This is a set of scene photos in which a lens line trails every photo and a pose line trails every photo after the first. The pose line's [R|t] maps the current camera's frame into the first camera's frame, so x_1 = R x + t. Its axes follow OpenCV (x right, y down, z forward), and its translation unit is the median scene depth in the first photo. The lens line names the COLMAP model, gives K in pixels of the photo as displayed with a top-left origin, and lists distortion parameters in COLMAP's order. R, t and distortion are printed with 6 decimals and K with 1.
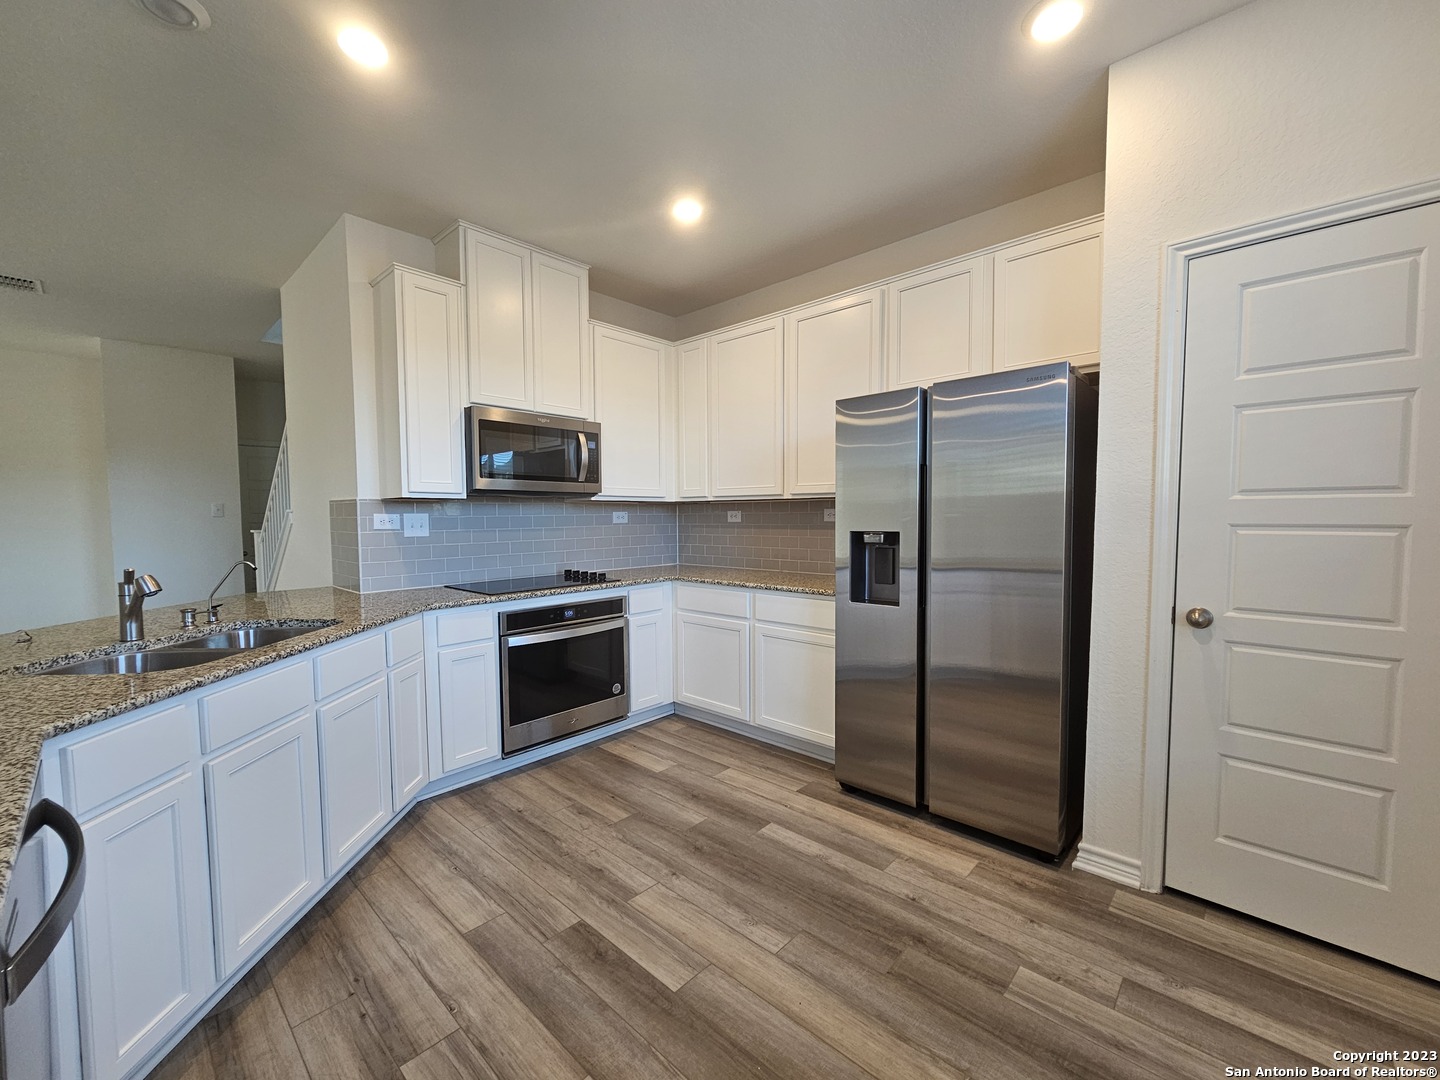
lens RADIAL K [[588.7, 0, 710.6], [0, 588.7, 541.8], [0, 0, 1]] dist [0.003435, 0.000681]
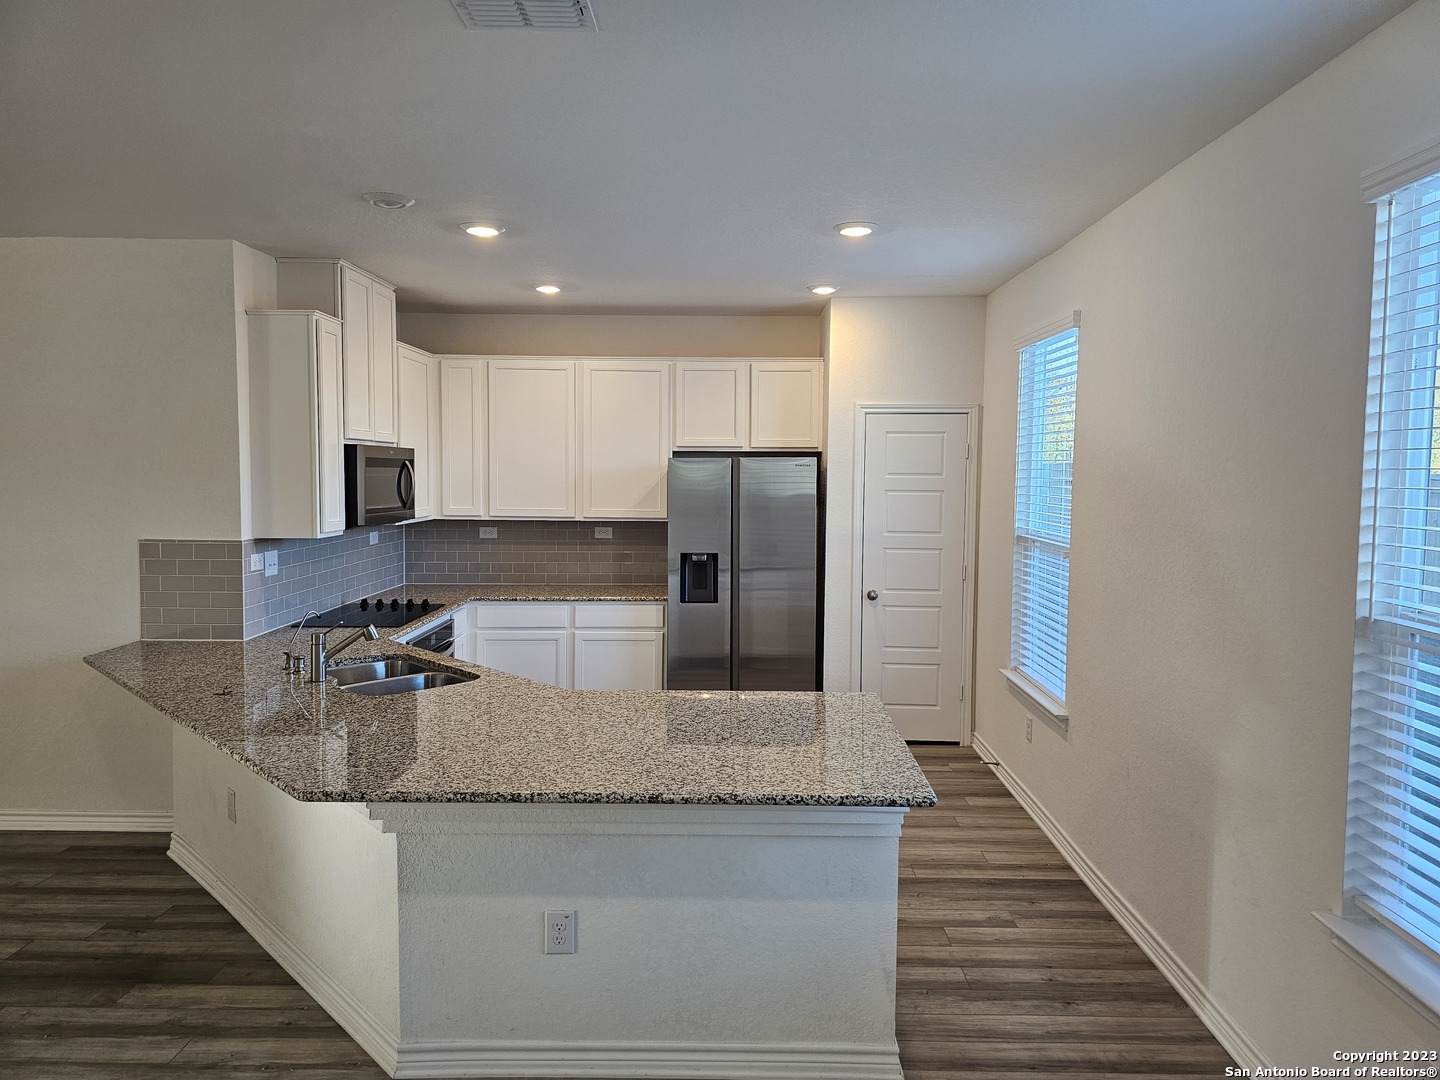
lens RADIAL K [[966.1, 0, 709.4], [0, 966.1, 513.0], [0, 0, 1]] dist [0.029612, -0.015613]
pose [[0.743485, -0.021045, 0.668421, -1.138922], [0.021786, 0.999736, 0.007244, -0.117466], [-0.668398, 0.009176, 0.743748, -0.683973]]
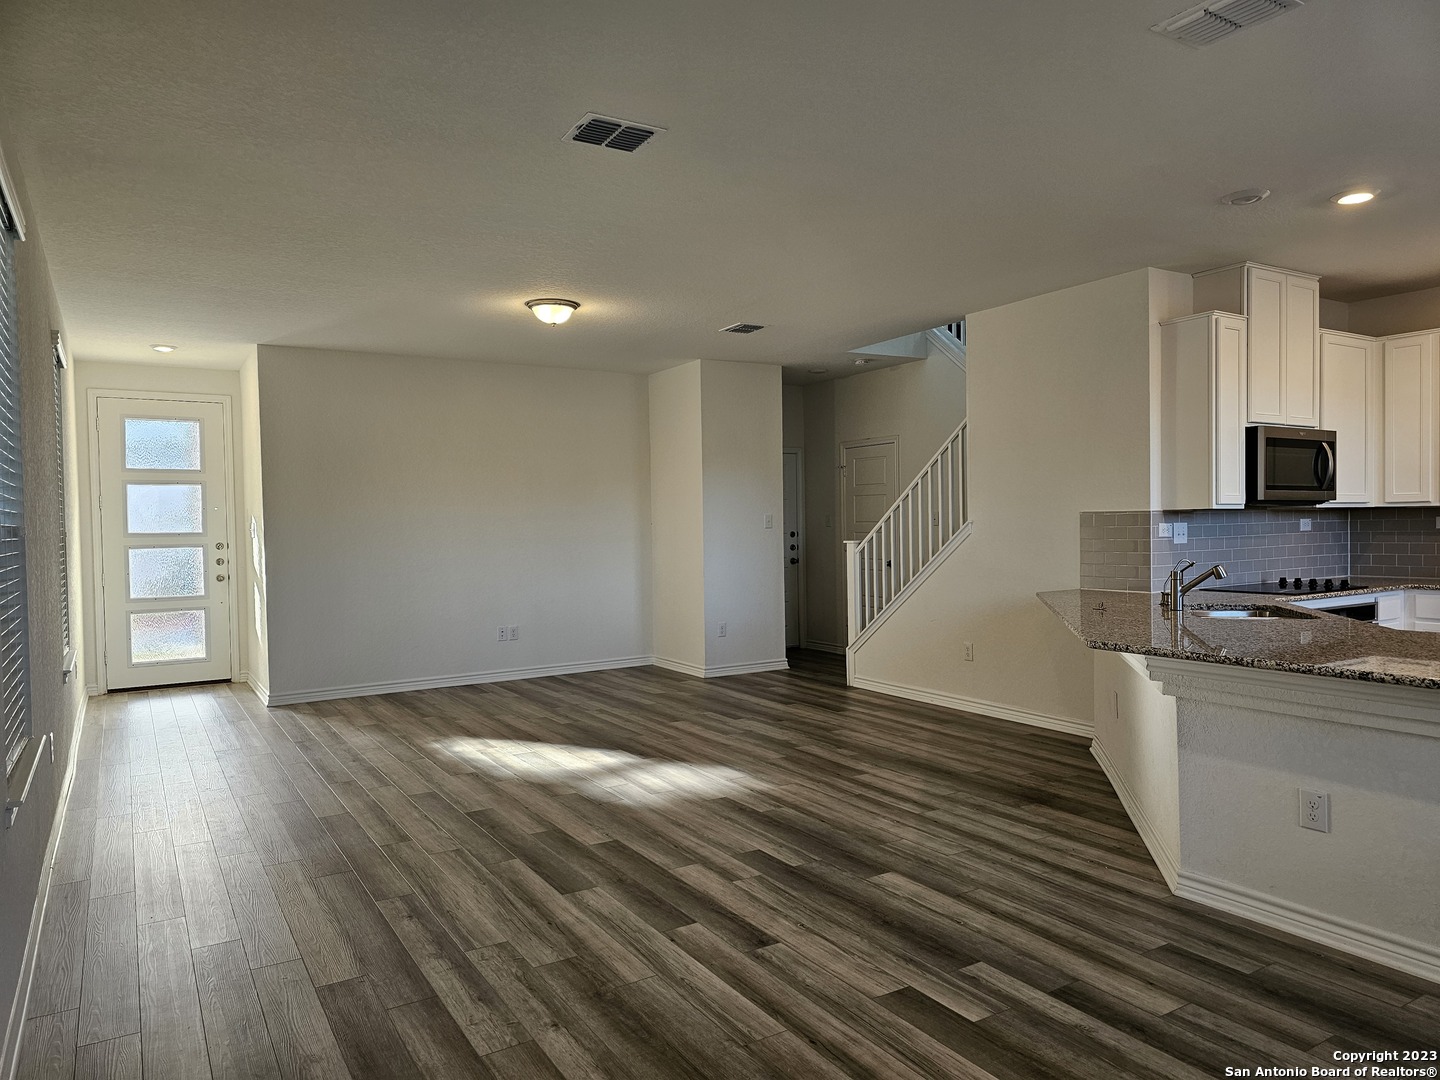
lens RADIAL K [[966.1, 0, 743.9], [0, 966.1, 542.2], [0, 0, 1]] dist [0.029612, -0.015613]
pose [[0.969591, -0.004138, -0.244698, -0.954477], [-0.001715, 0.999718, -0.023701, 0.036895], [0.244727, 0.023400, 0.969310, -1.075685]]
